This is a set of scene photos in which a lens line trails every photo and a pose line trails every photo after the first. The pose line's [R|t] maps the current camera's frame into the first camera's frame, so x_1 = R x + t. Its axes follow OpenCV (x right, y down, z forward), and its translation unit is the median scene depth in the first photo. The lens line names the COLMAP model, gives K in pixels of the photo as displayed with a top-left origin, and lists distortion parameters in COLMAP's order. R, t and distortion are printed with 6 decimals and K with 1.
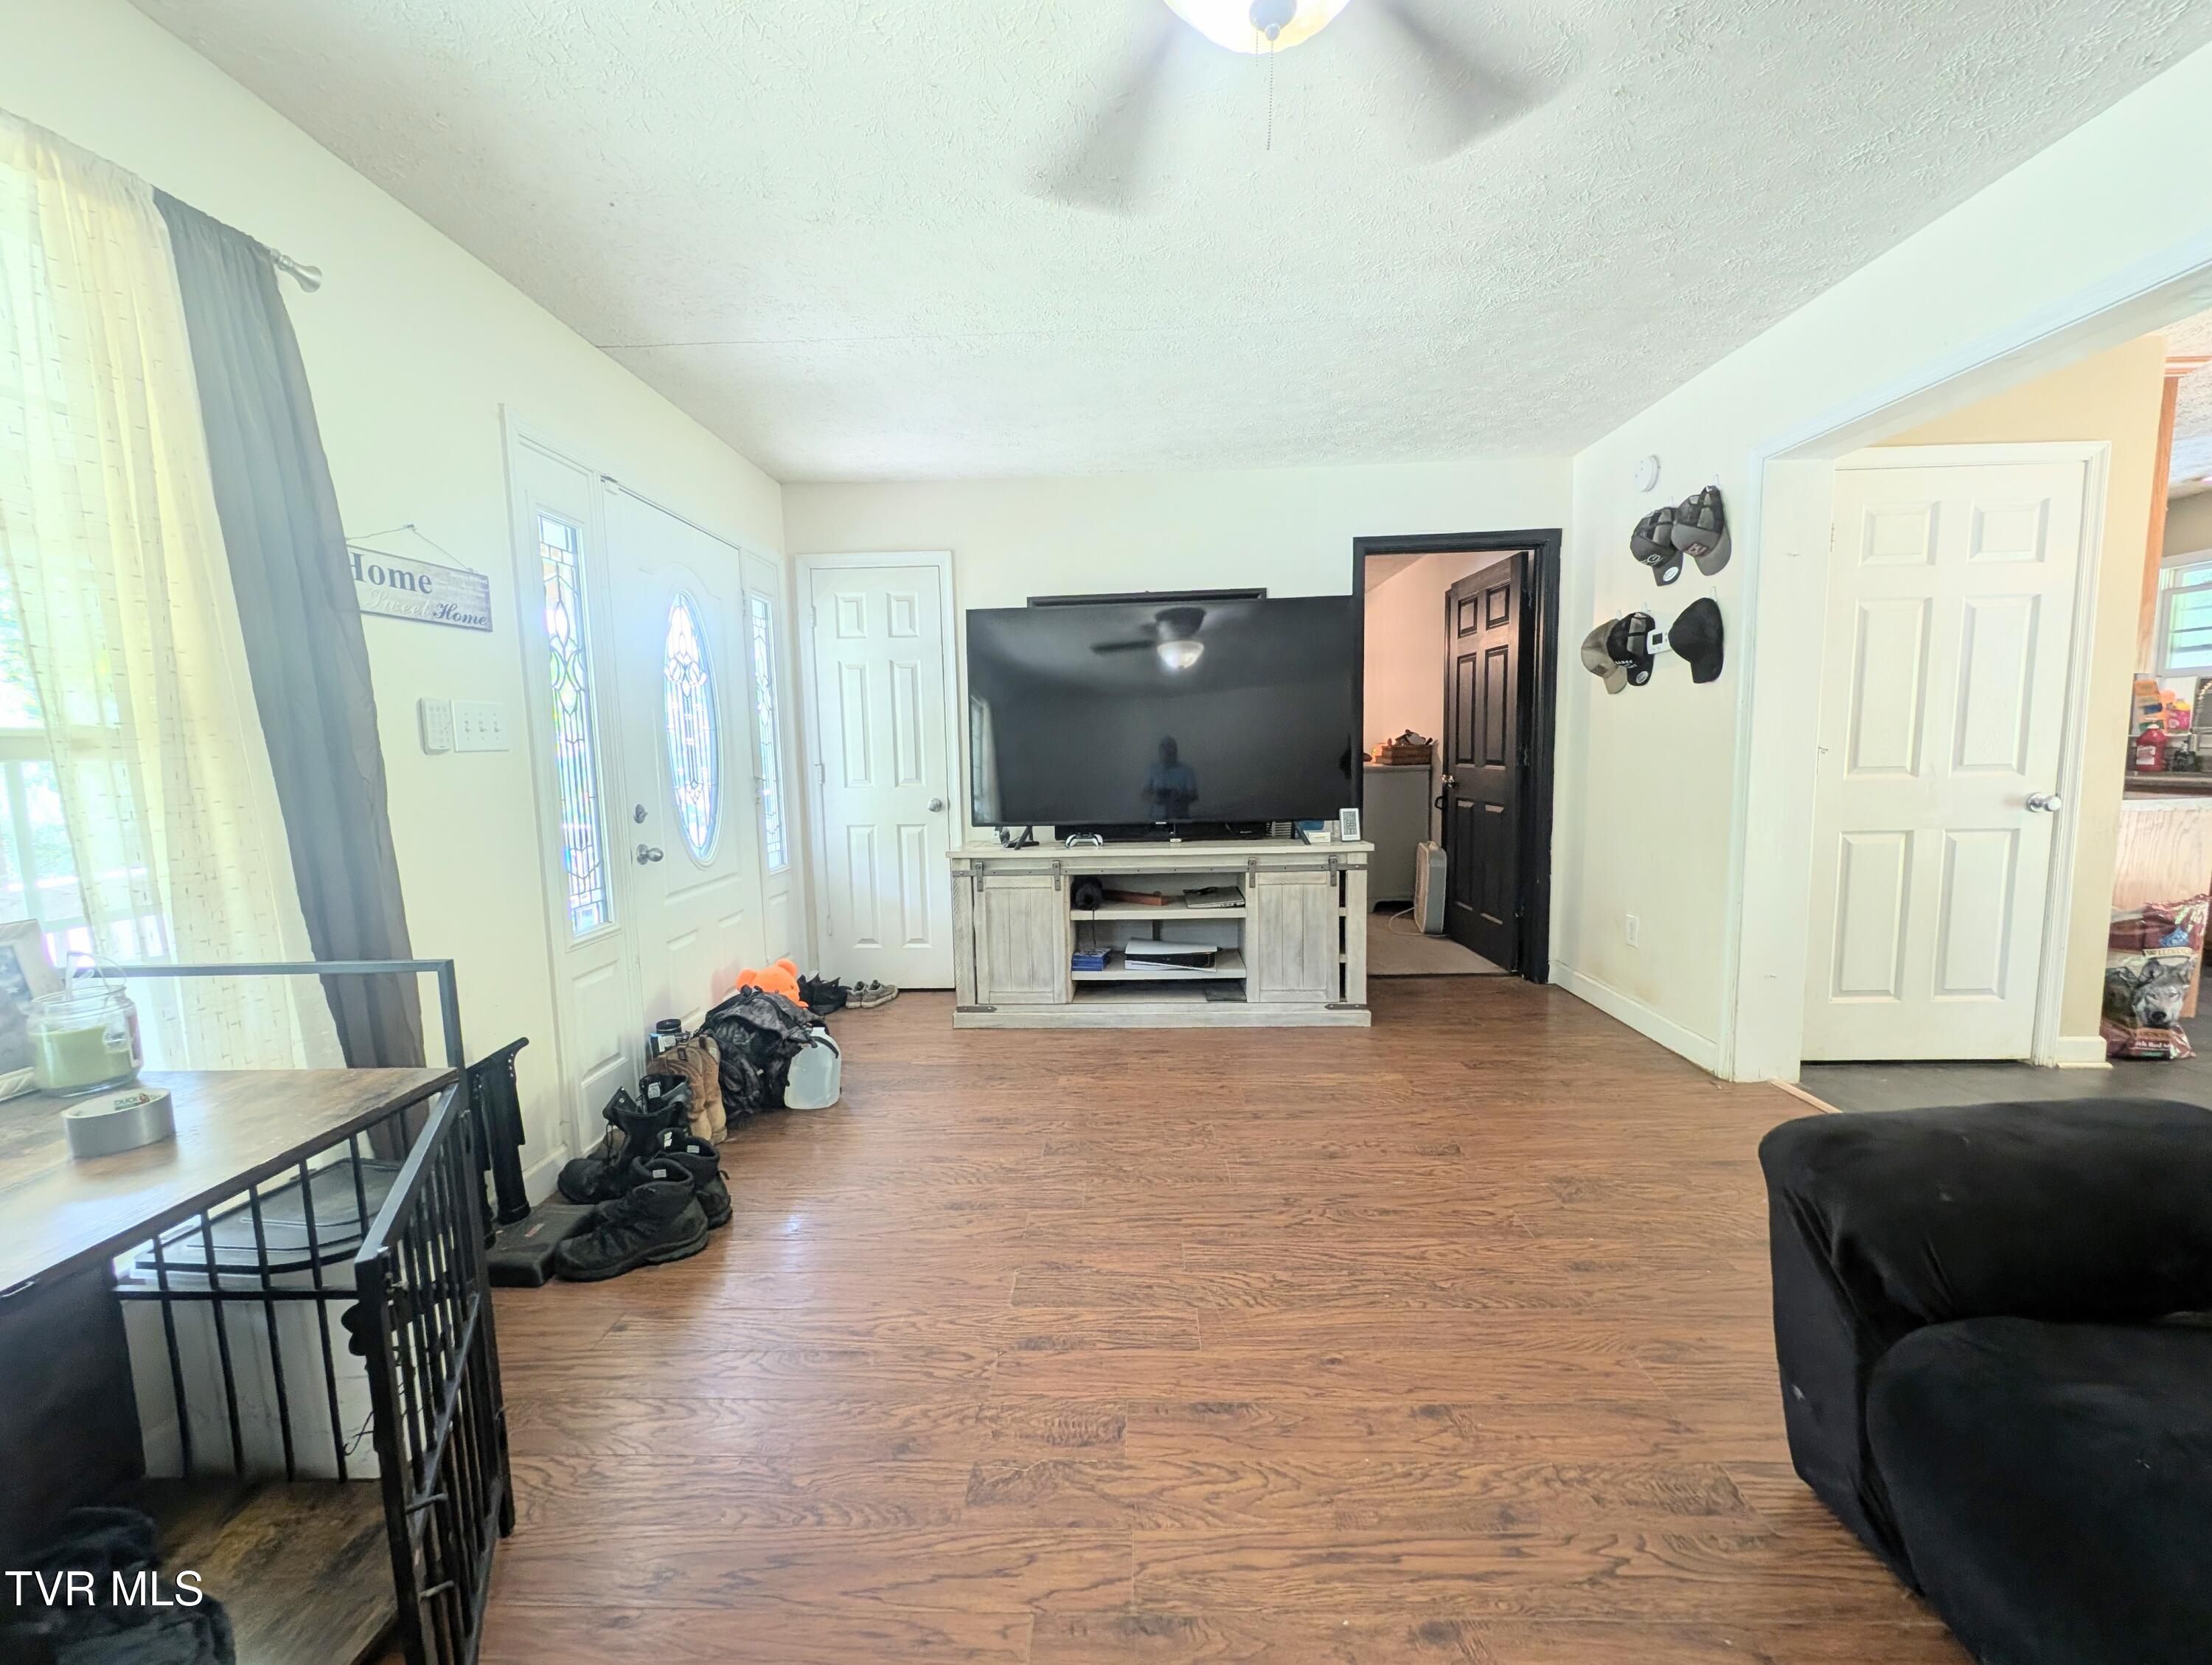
lens RADIAL K [[838.0, 0, 1109.0], [0, 838.0, 827.4], [0, 0, 1]] dist [-0.003005, -0.000390]
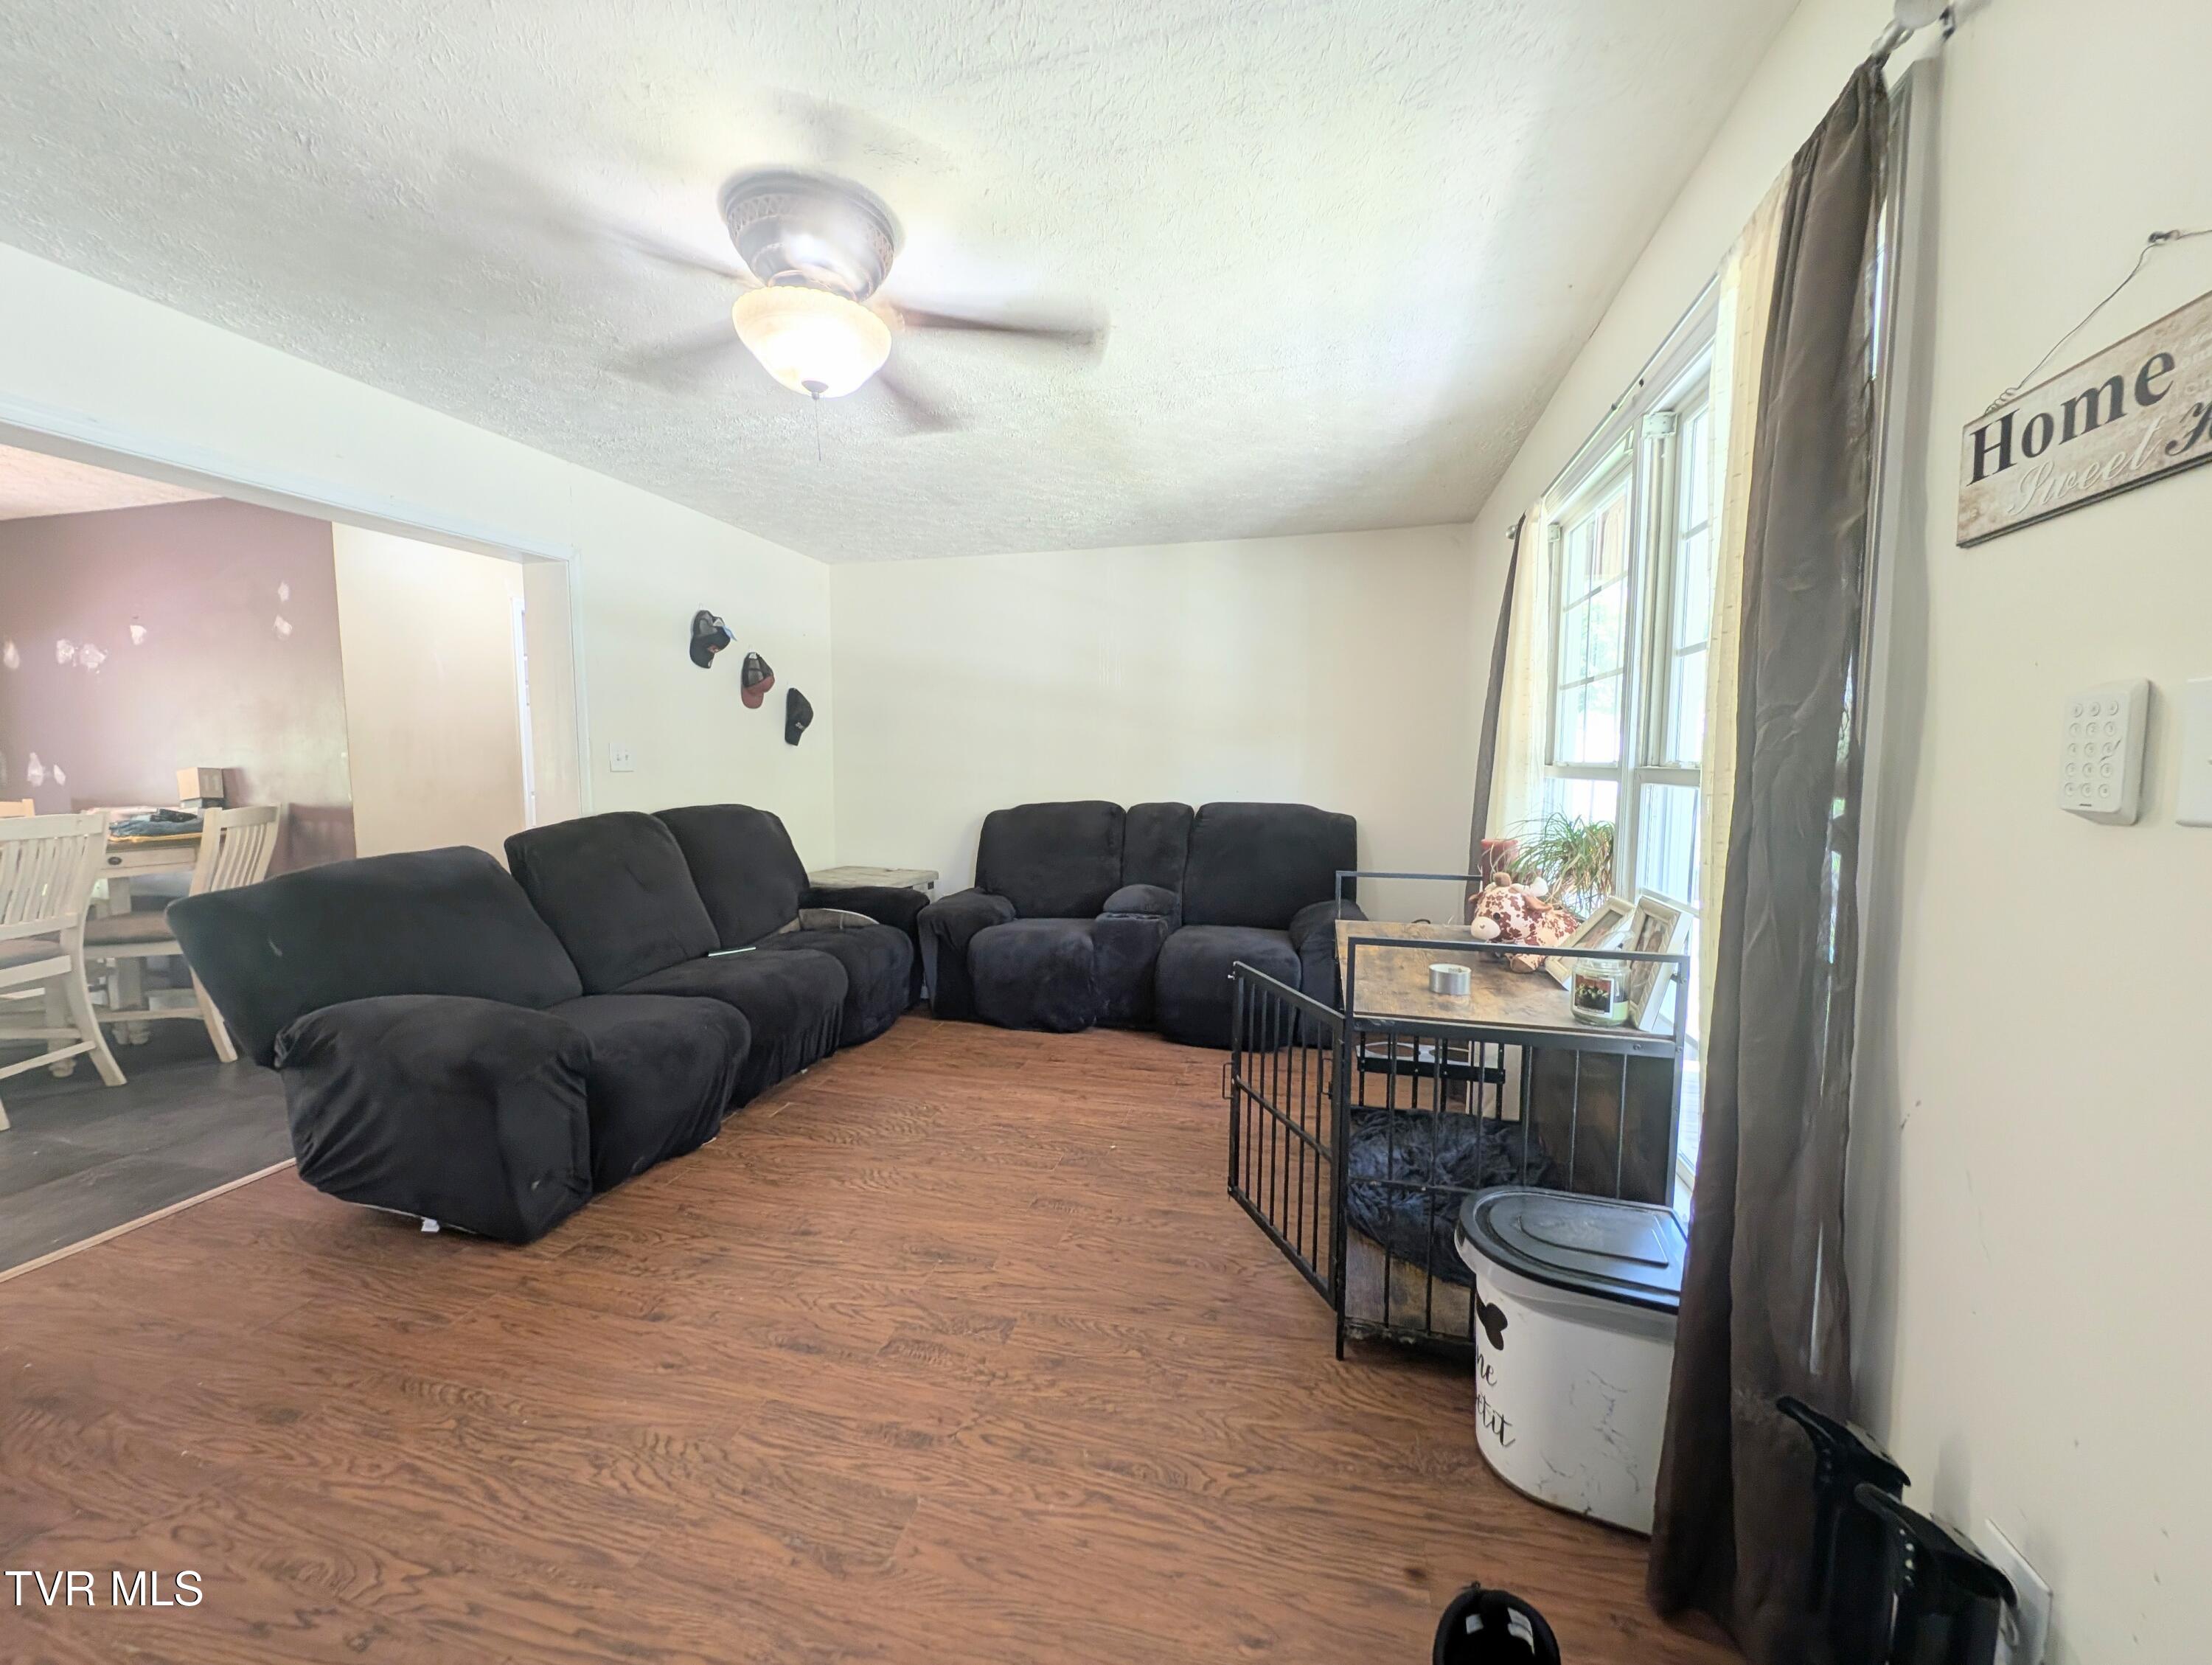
lens RADIAL K [[832.5, 0, 1110.9], [0, 832.5, 823.3], [0, 0, 1]] dist [0.006394, -0.000271]
pose [[-0.977109, 0.005824, 0.212660, -0.375358], [0.041990, 0.985240, 0.165949, -0.151125], [-0.208555, 0.171080, -0.962931, 1.293154]]
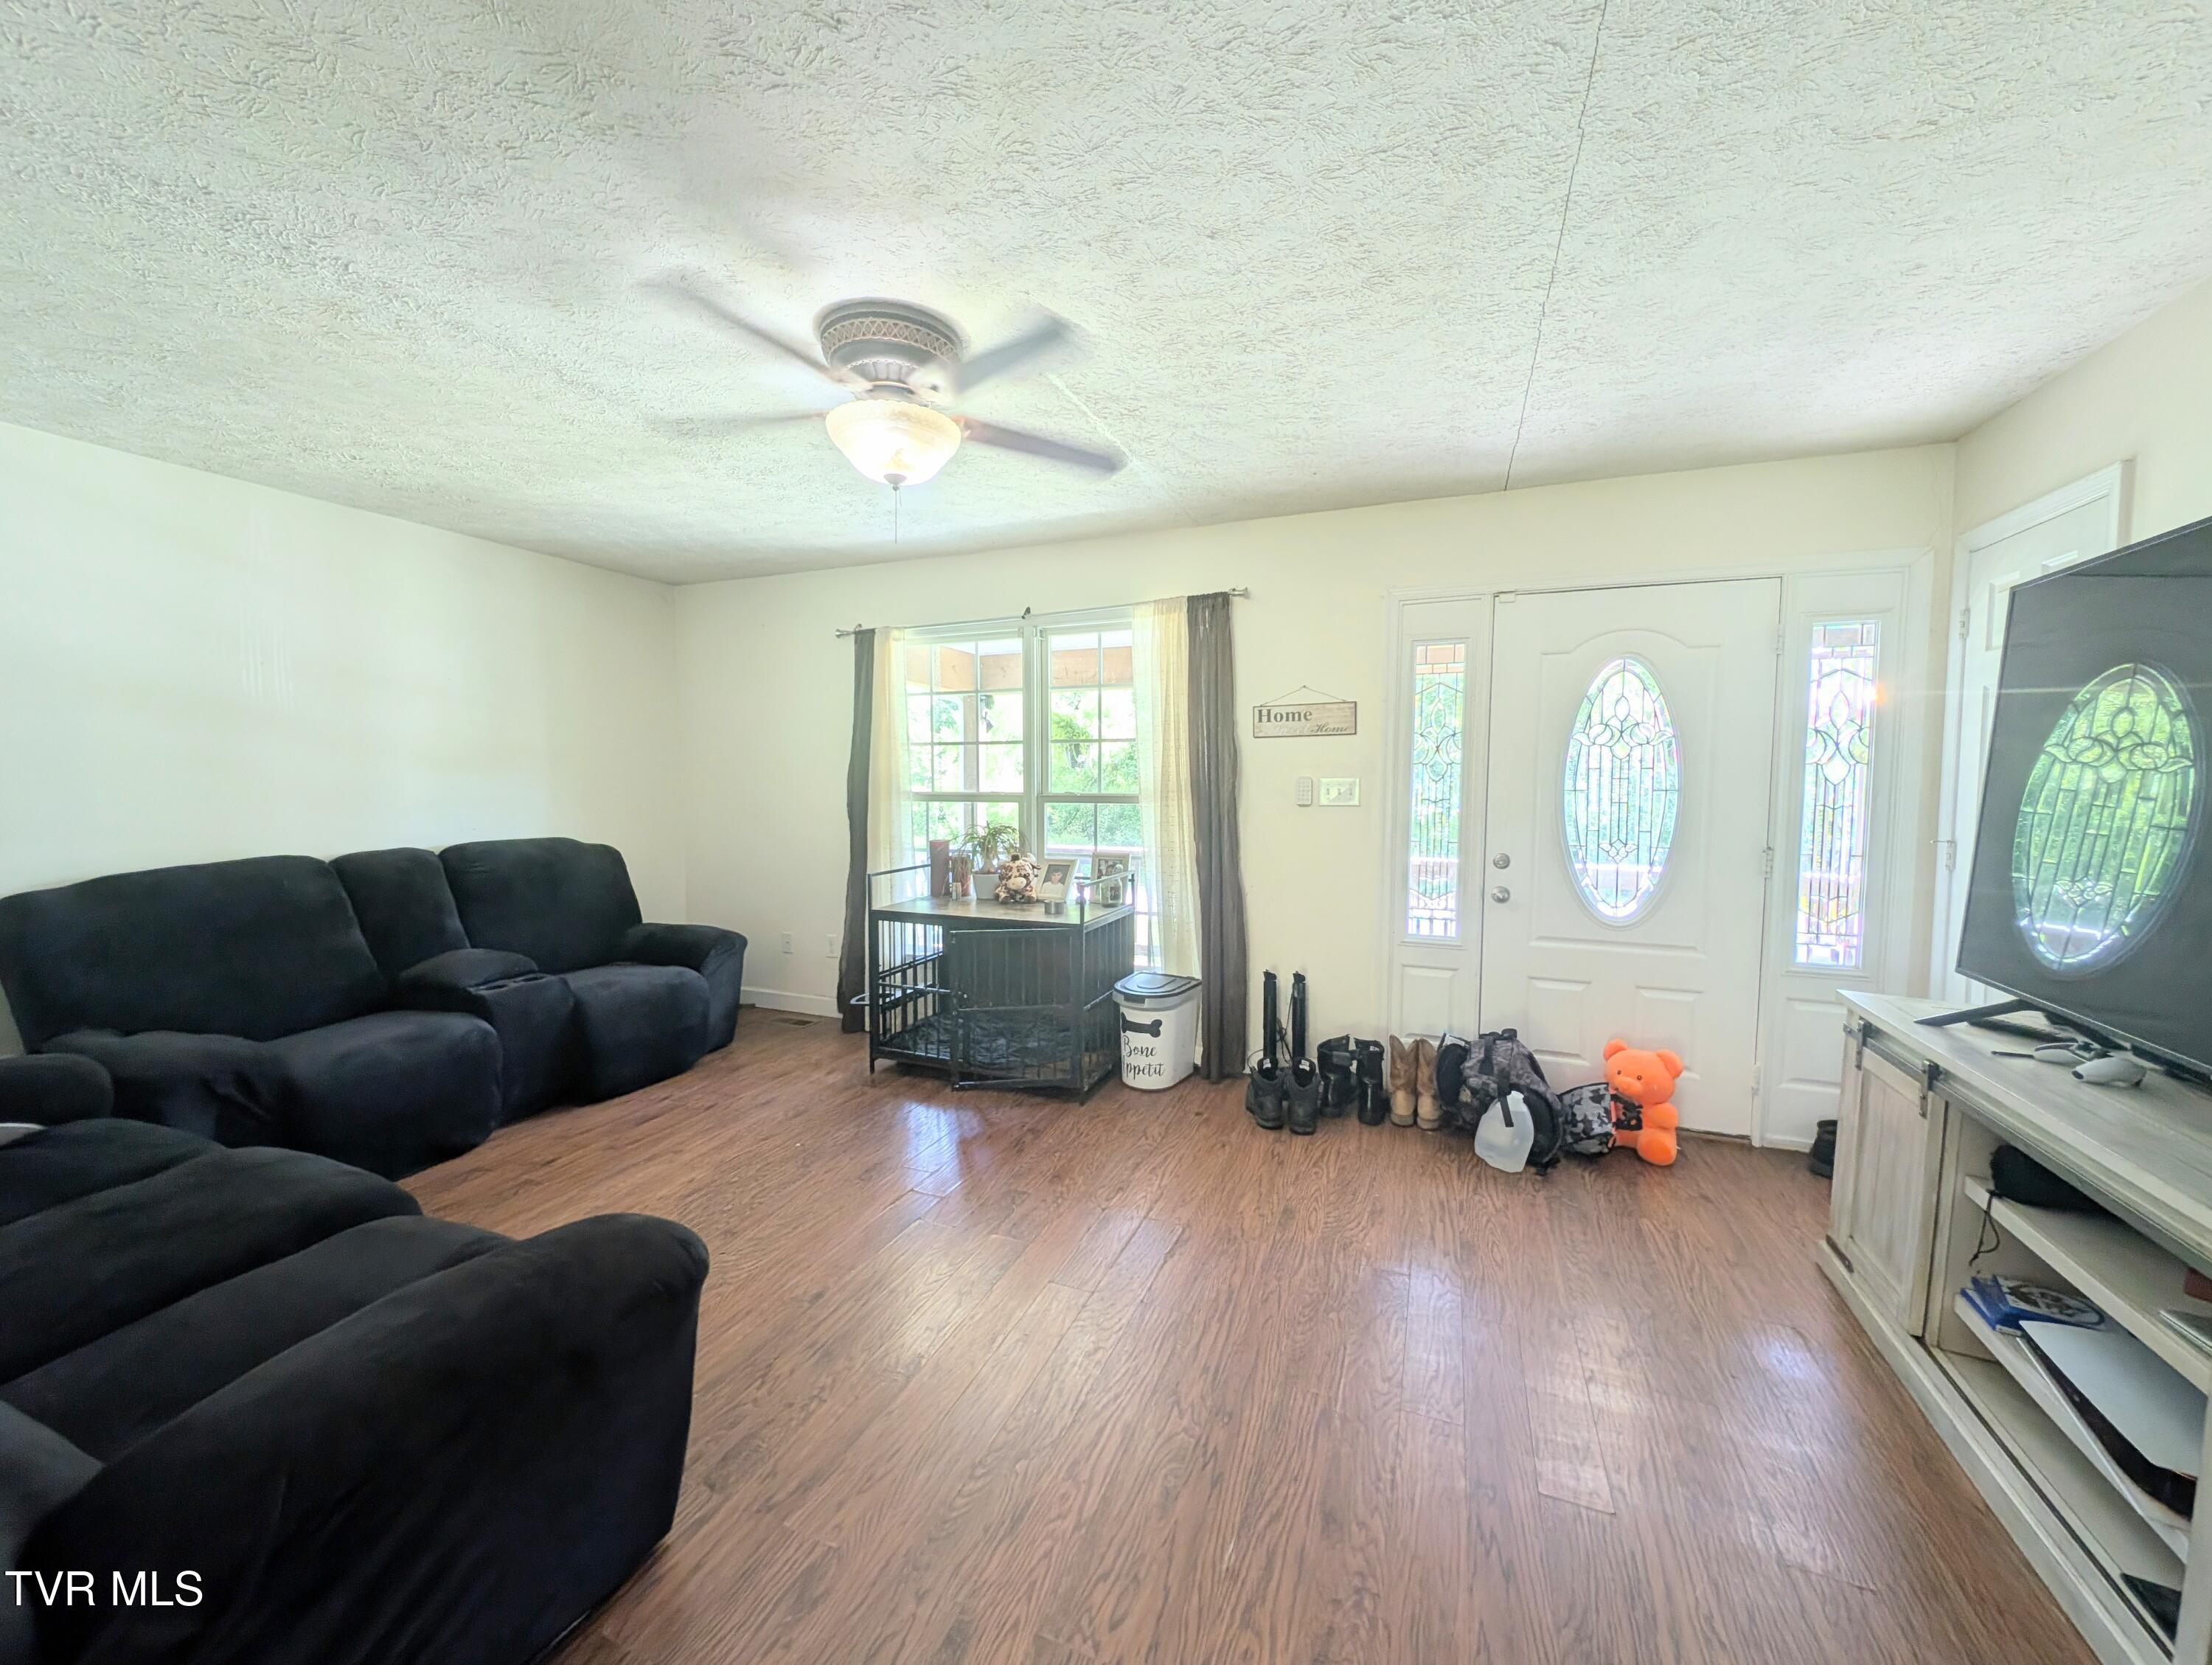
lens RADIAL K [[838.0, 0, 1109.0], [0, 838.0, 827.4], [0, 0, 1]] dist [-0.003005, -0.000390]
pose [[-0.344131, 0.084131, -0.935145, 0.935993], [-0.084858, 0.989115, 0.120214, -0.200072], [0.935079, 0.120724, -0.333246, 1.065433]]
